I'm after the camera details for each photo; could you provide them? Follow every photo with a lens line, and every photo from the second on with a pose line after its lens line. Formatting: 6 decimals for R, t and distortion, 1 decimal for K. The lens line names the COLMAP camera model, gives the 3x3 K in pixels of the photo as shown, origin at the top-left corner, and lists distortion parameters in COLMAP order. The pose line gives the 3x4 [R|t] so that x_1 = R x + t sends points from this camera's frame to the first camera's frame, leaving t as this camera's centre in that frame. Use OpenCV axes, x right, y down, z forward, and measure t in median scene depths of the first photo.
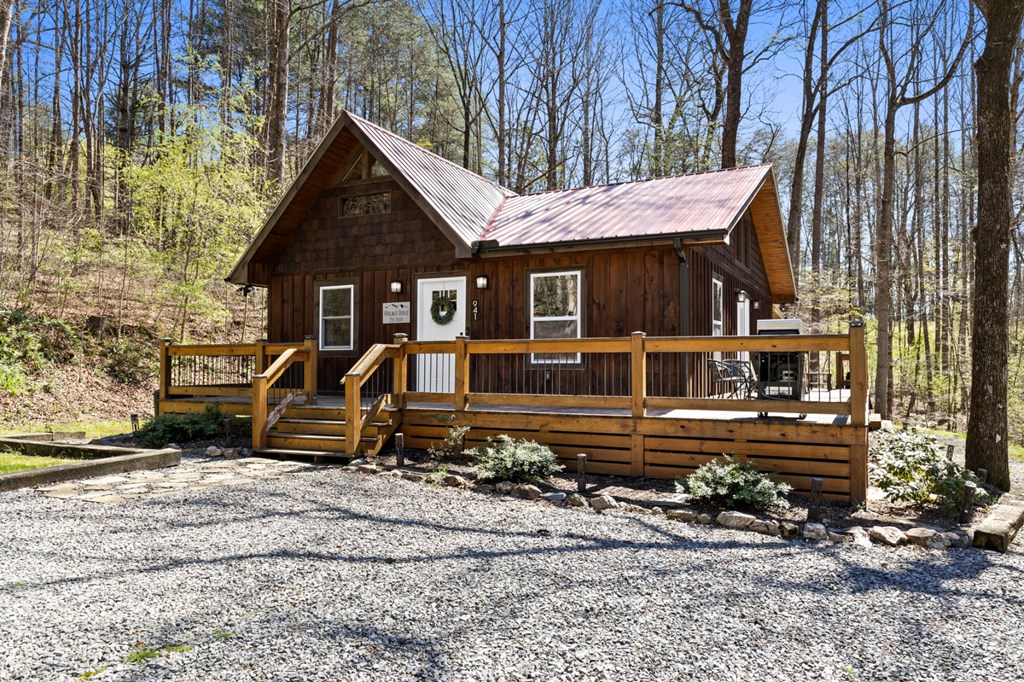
lens RADIAL K [[739.9, 0, 501.9], [0, 739.9, 324.7], [0, 0, 1]] dist [0.004084, 0.003741]
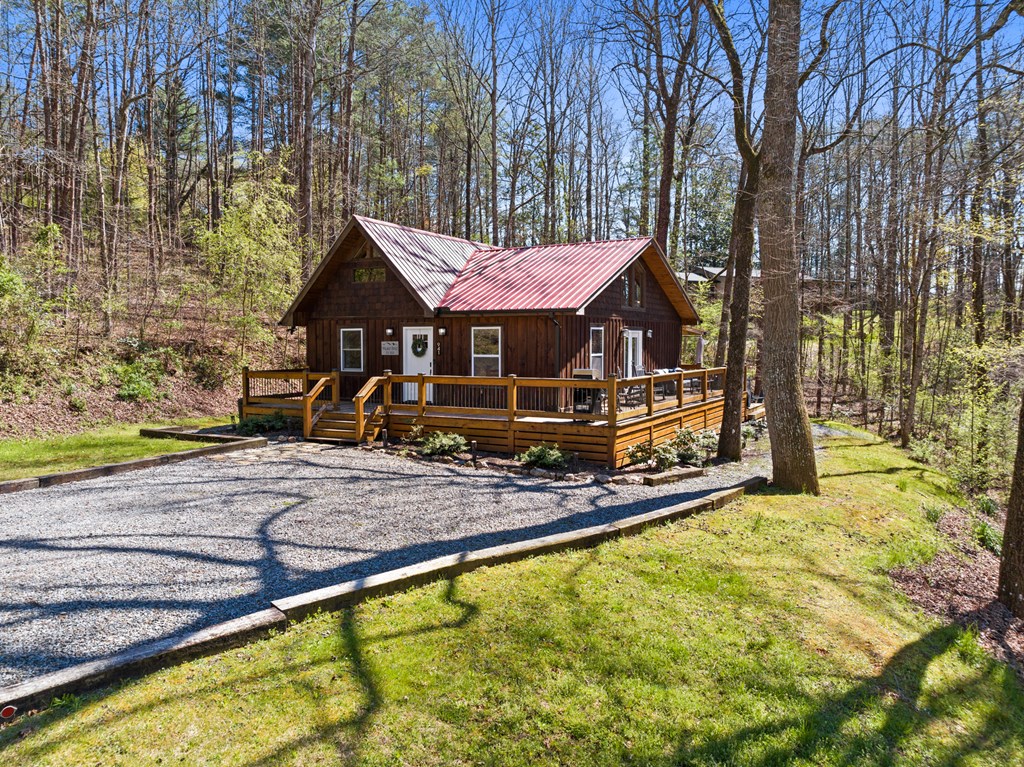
lens RADIAL K [[795.5, 0, 512.0], [0, 795.5, 383.5], [0, 0, 1]] dist [-0.041538, -0.001498]
pose [[0.999306, -0.002593, -0.037167, 0.186237], [0.006680, 0.993880, 0.110266, -0.134450], [0.036654, -0.110438, 0.993207, -0.691202]]
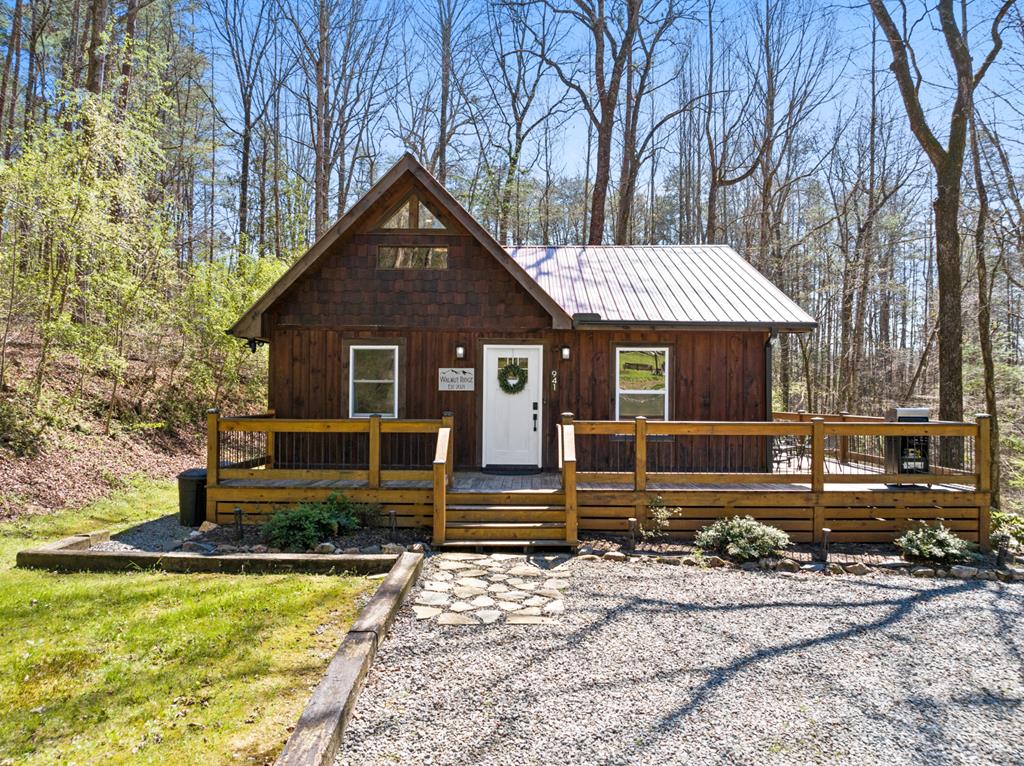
lens RADIAL K [[795.5, 0, 512.0], [0, 795.5, 383.0], [0, 0, 1]] dist [-0.041538, -0.001498]
pose [[0.890773, 0.009509, 0.454348, -0.583353], [-0.030015, 0.998829, 0.037943, -0.056175], [-0.453455, -0.047436, 0.890016, 0.085798]]
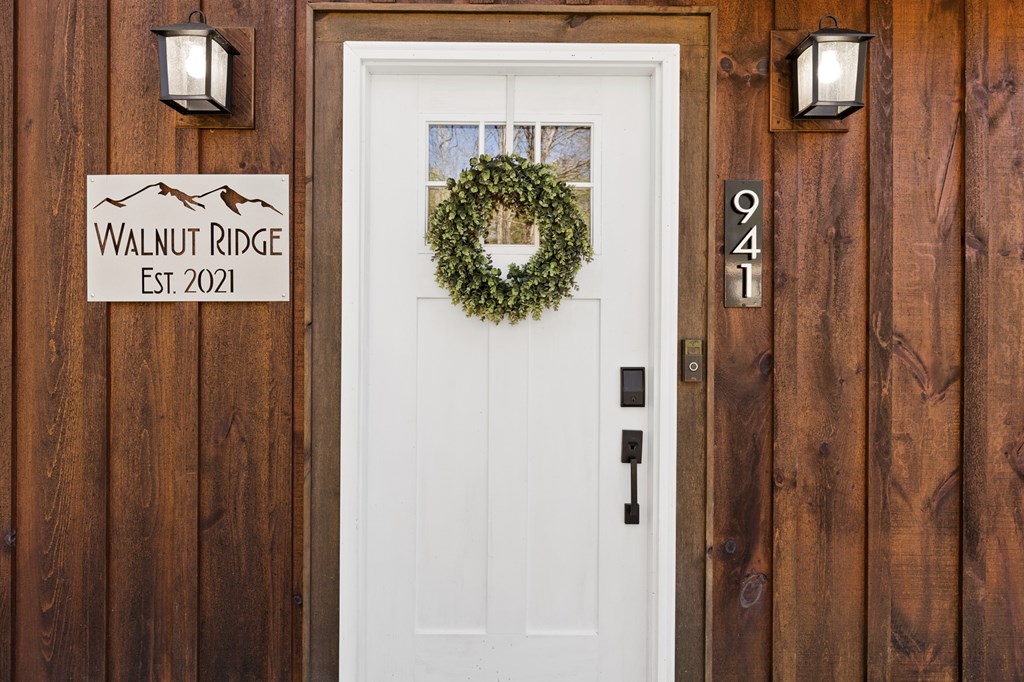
lens RADIAL K [[739.9, 0, 501.9], [0, 739.9, 324.7], [0, 0, 1]] dist [0.004084, 0.003741]
pose [[0.885947, -0.002469, 0.463780, -0.171658], [-0.027013, 0.998013, 0.056916, -0.008935], [-0.463000, -0.062953, 0.884120, 0.897596]]
